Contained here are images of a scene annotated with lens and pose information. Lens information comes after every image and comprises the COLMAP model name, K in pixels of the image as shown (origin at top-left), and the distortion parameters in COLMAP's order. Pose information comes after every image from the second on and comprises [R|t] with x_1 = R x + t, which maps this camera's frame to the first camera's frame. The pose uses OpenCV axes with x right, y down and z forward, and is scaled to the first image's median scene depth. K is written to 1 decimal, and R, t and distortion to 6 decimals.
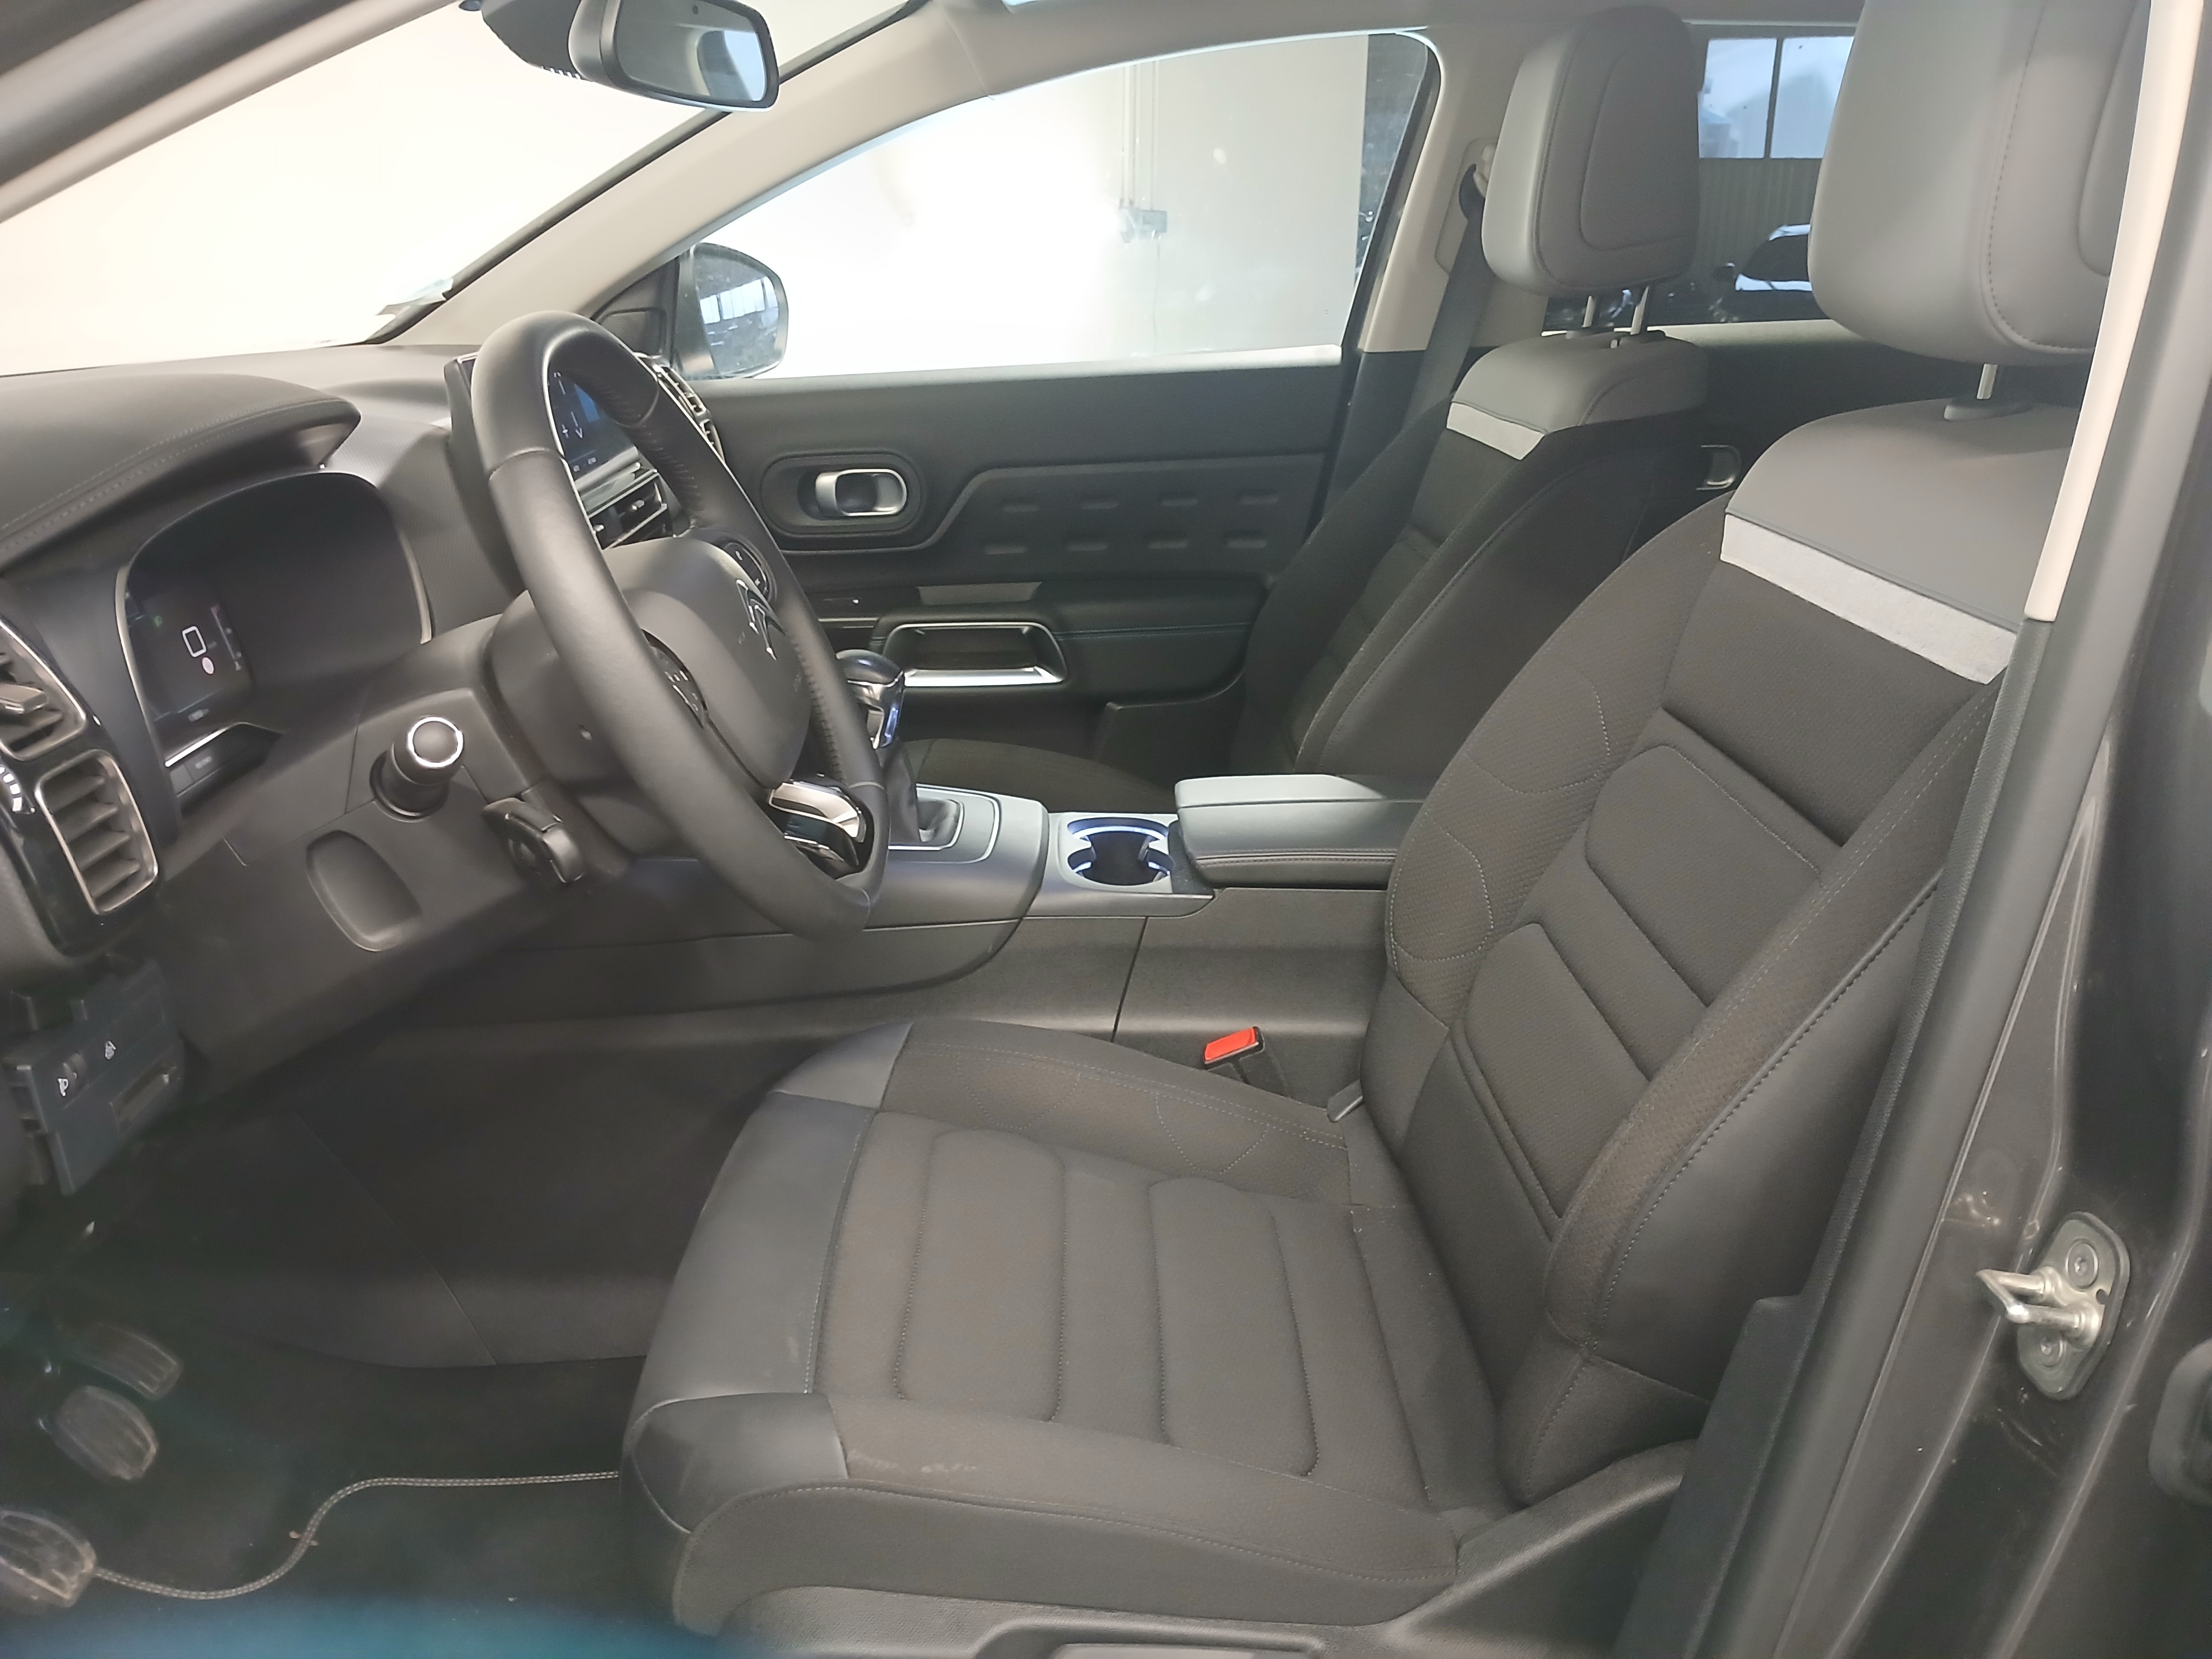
lens RADIAL K [[1688.0, 0, 1114.8], [0, 1688.0, 860.3], [0, 0, 1]] dist [0.034353, -0.080406]
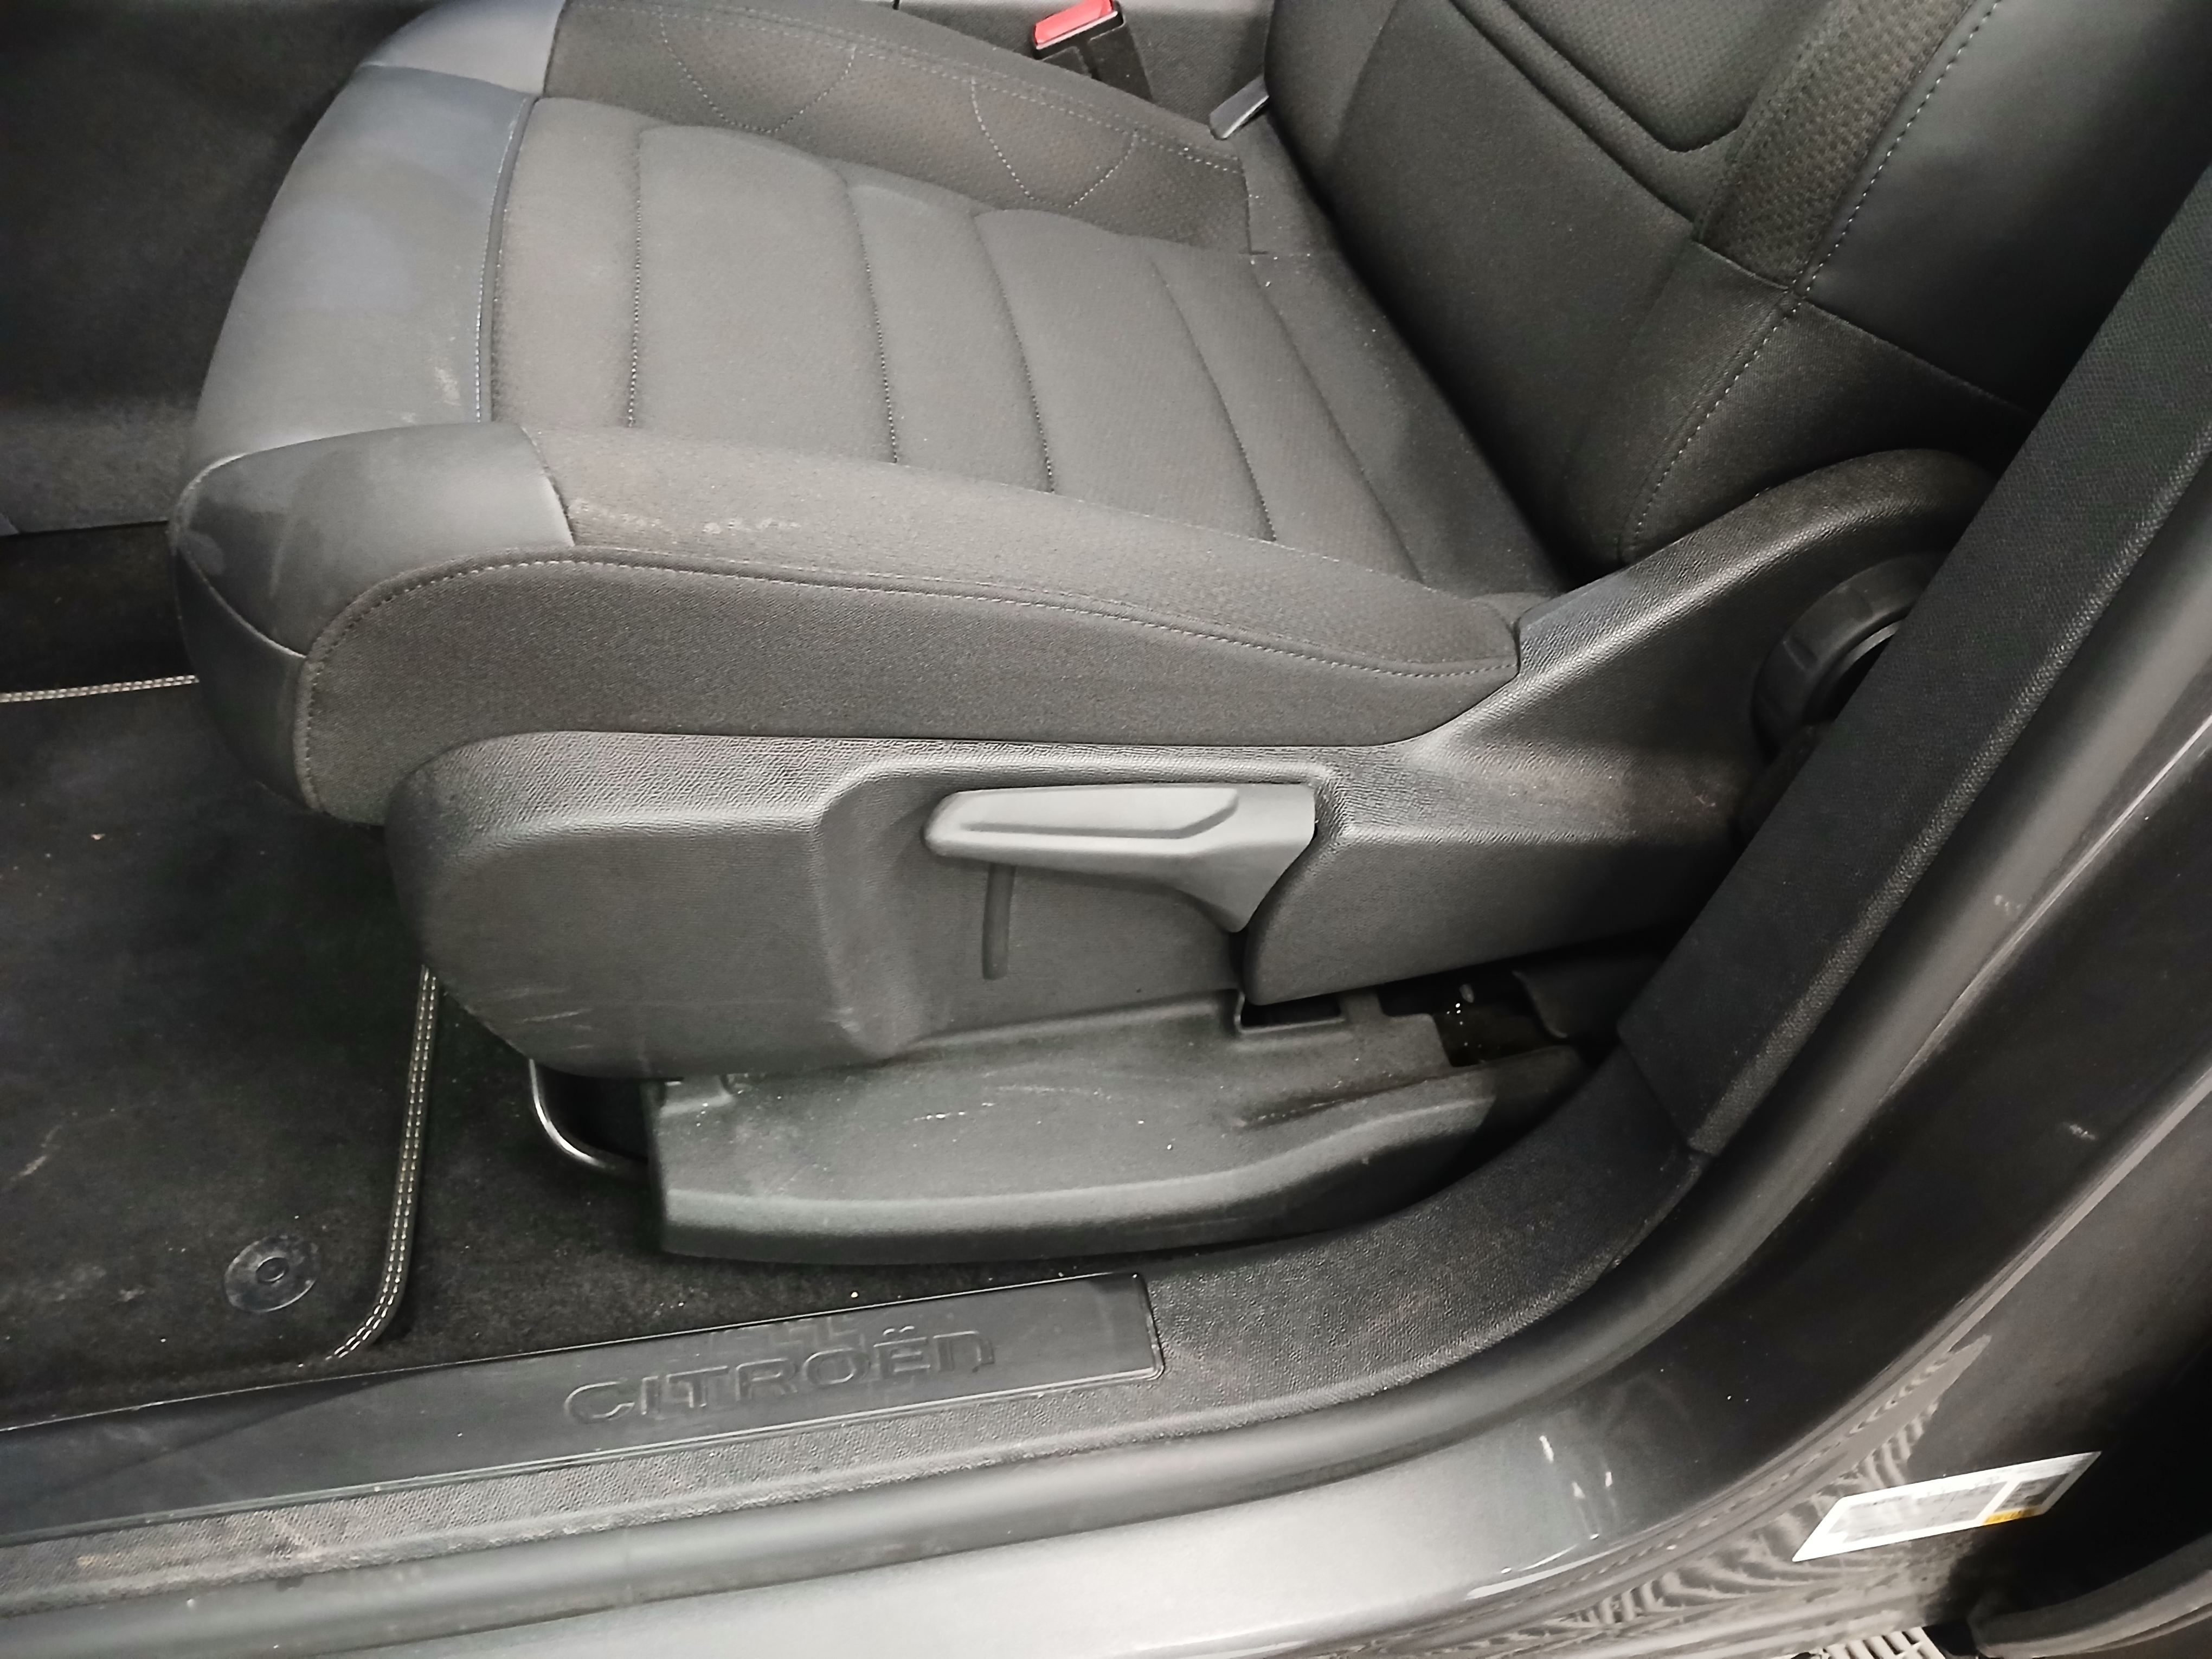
lens RADIAL K [[1688.0, 0, 1157.9], [0, 1688.0, 859.4], [0, 0, 1]] dist [0.034353, -0.080406]
pose [[0.979775, -0.069090, 0.187796, -0.075037], [-0.013071, 0.914401, 0.404600, 0.216565], [-0.199675, -0.398871, 0.895004, 0.383076]]
